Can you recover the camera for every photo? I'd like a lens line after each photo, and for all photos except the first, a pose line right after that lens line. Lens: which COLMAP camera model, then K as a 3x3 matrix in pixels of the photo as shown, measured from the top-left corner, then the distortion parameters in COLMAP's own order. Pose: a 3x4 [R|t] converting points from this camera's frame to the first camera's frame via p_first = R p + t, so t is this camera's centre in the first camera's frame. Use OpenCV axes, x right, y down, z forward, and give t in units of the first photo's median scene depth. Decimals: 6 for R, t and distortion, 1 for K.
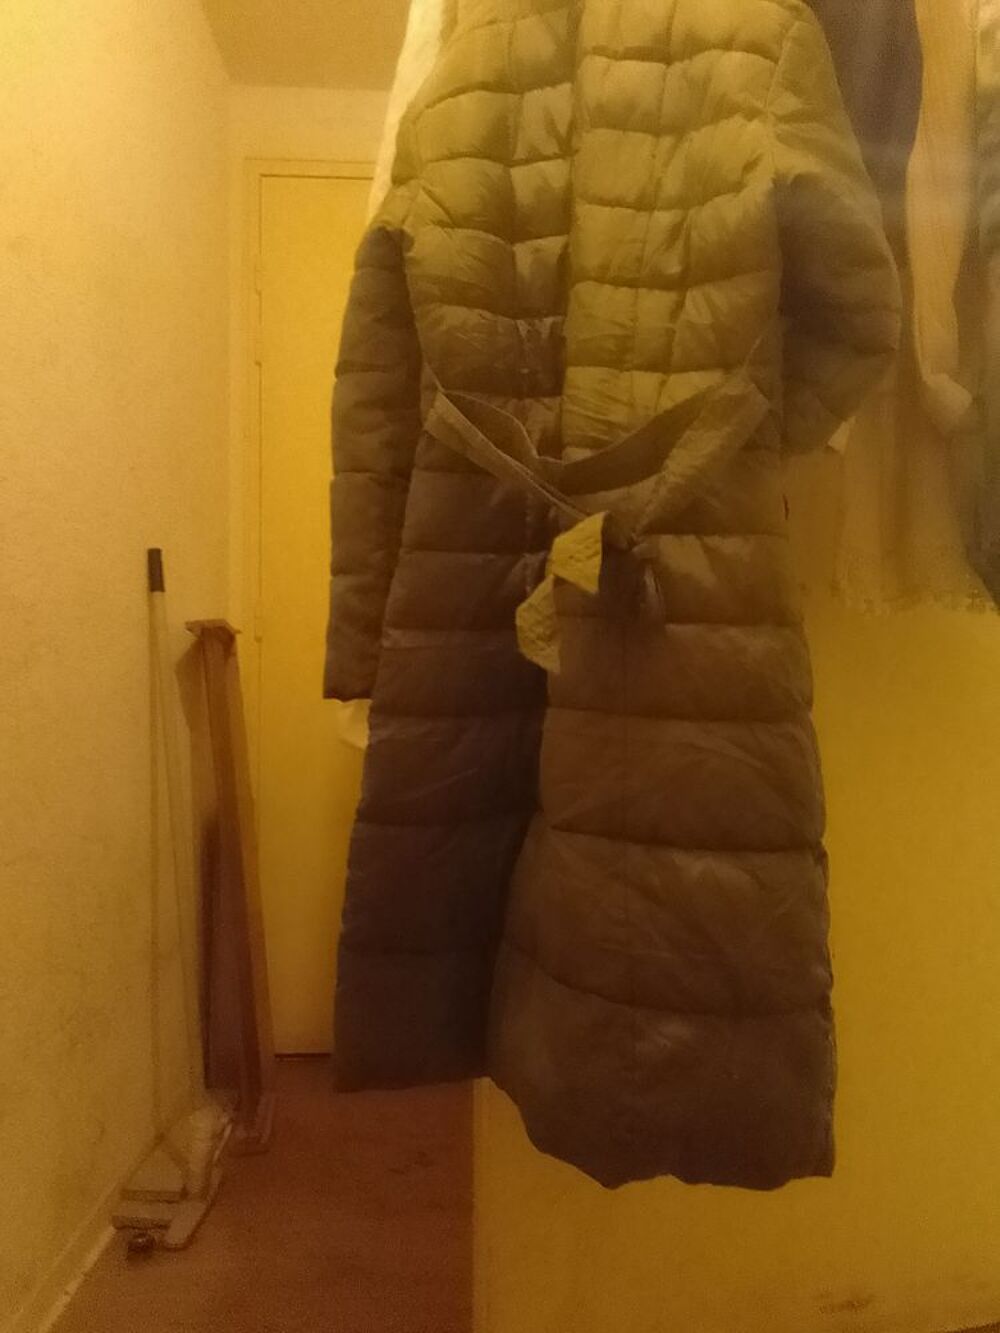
lens RADIAL K [[1025.6, 0, 491.9], [0, 1025.6, 666.5], [0, 0, 1]] dist [0.076837, -0.094538]
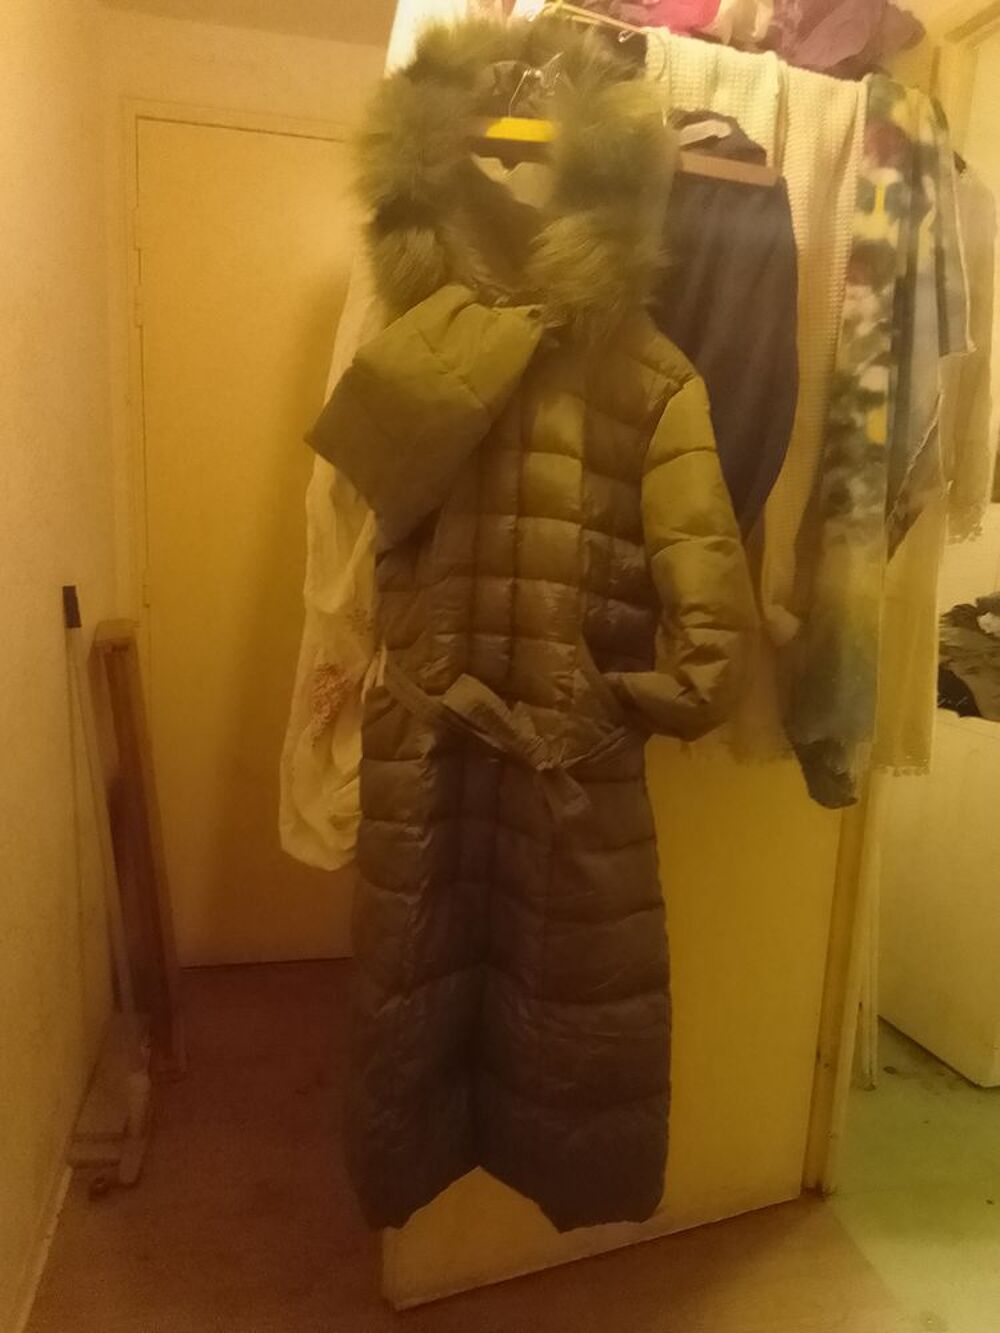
lens RADIAL K [[1025.6, 0, 498.4], [0, 1025.6, 666.7], [0, 0, 1]] dist [0.076837, -0.094538]
pose [[0.985426, 0.009374, 0.169844, -0.138766], [-0.047319, 0.974176, 0.220775, -0.539487], [-0.163389, -0.225594, 0.960423, -0.192970]]
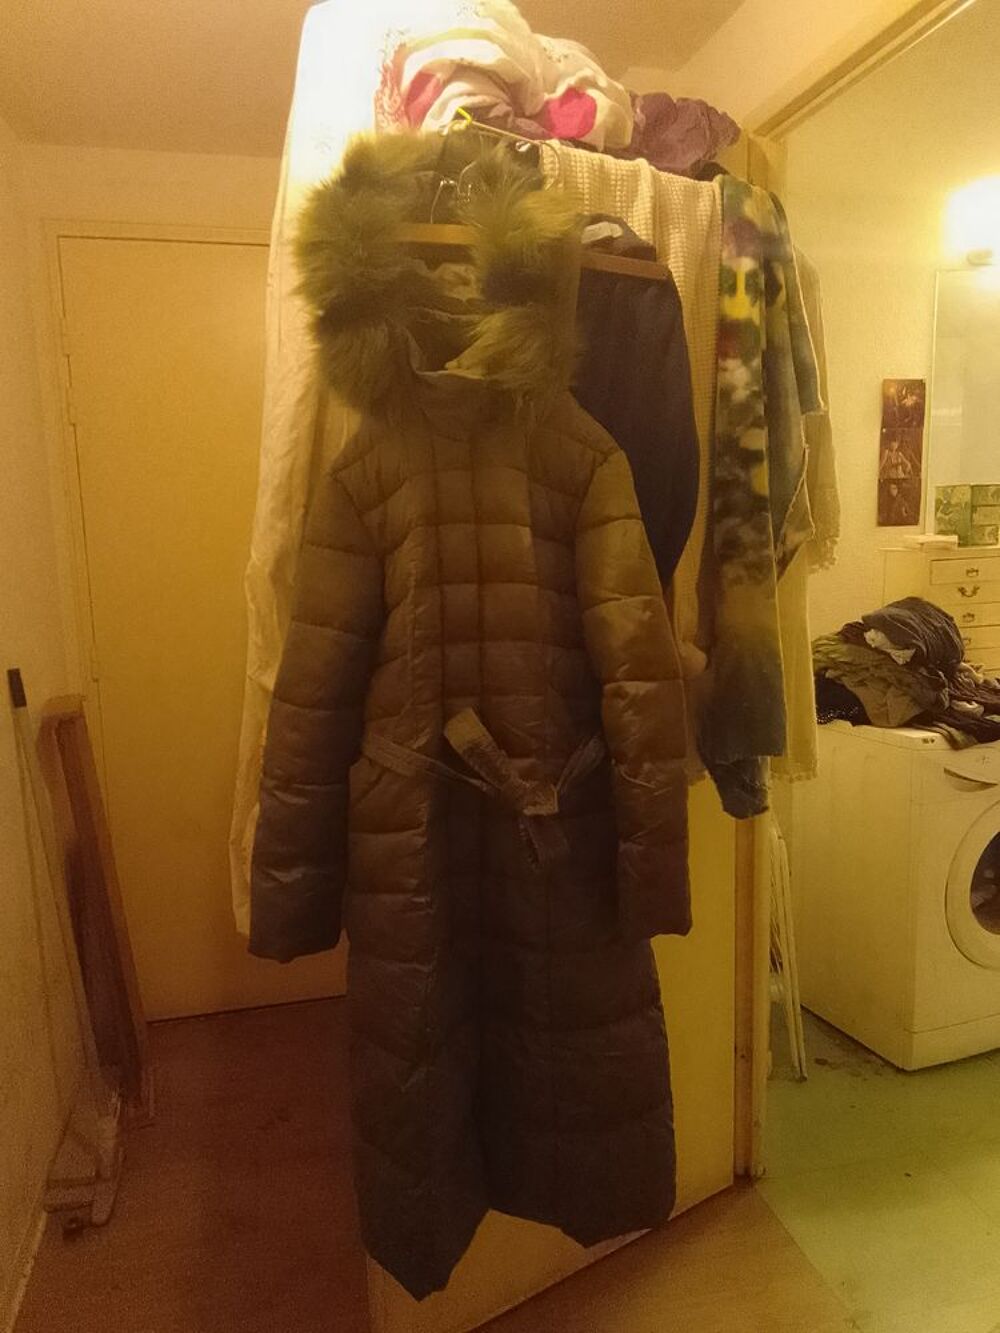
lens RADIAL K [[1025.6, 0, 502.7], [0, 1025.6, 674.5], [0, 0, 1]] dist [0.076837, -0.094538]
pose [[0.928837, -0.081774, 0.361350, -0.352677], [0.015315, 0.982978, 0.183082, -0.571215], [-0.370171, -0.164520, 0.914279, -0.213519]]
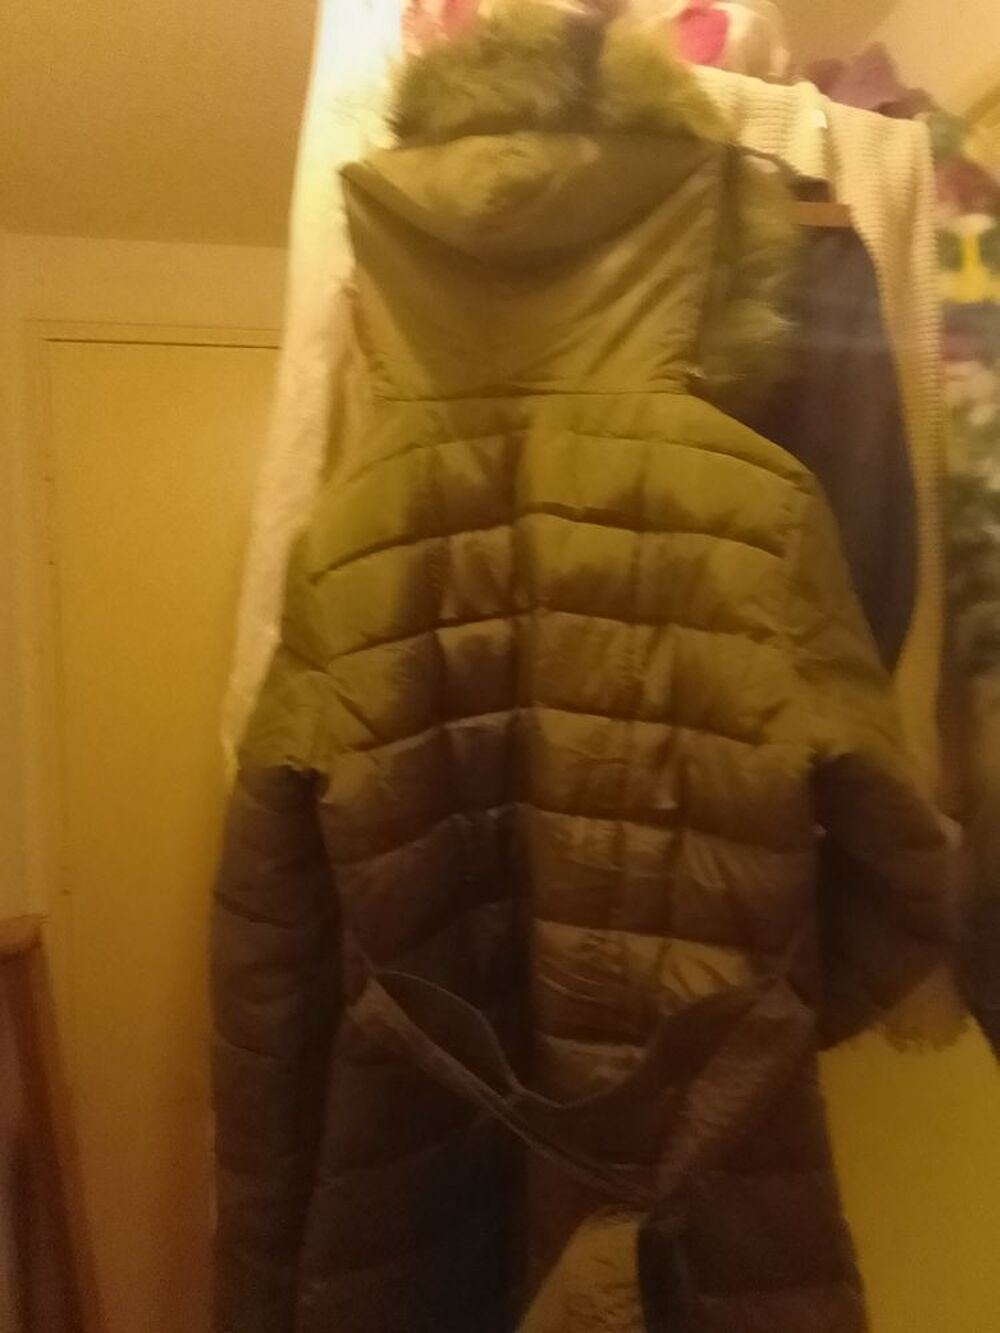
lens RADIAL K [[1025.6, 0, 521.5], [0, 1025.6, 659.0], [0, 0, 1]] dist [0.076837, -0.094538]
pose [[0.976677, -0.047325, 0.209434, -0.088518], [0.050036, 0.998718, -0.007662, -0.477048], [-0.208803, 0.017963, 0.977793, 0.248219]]
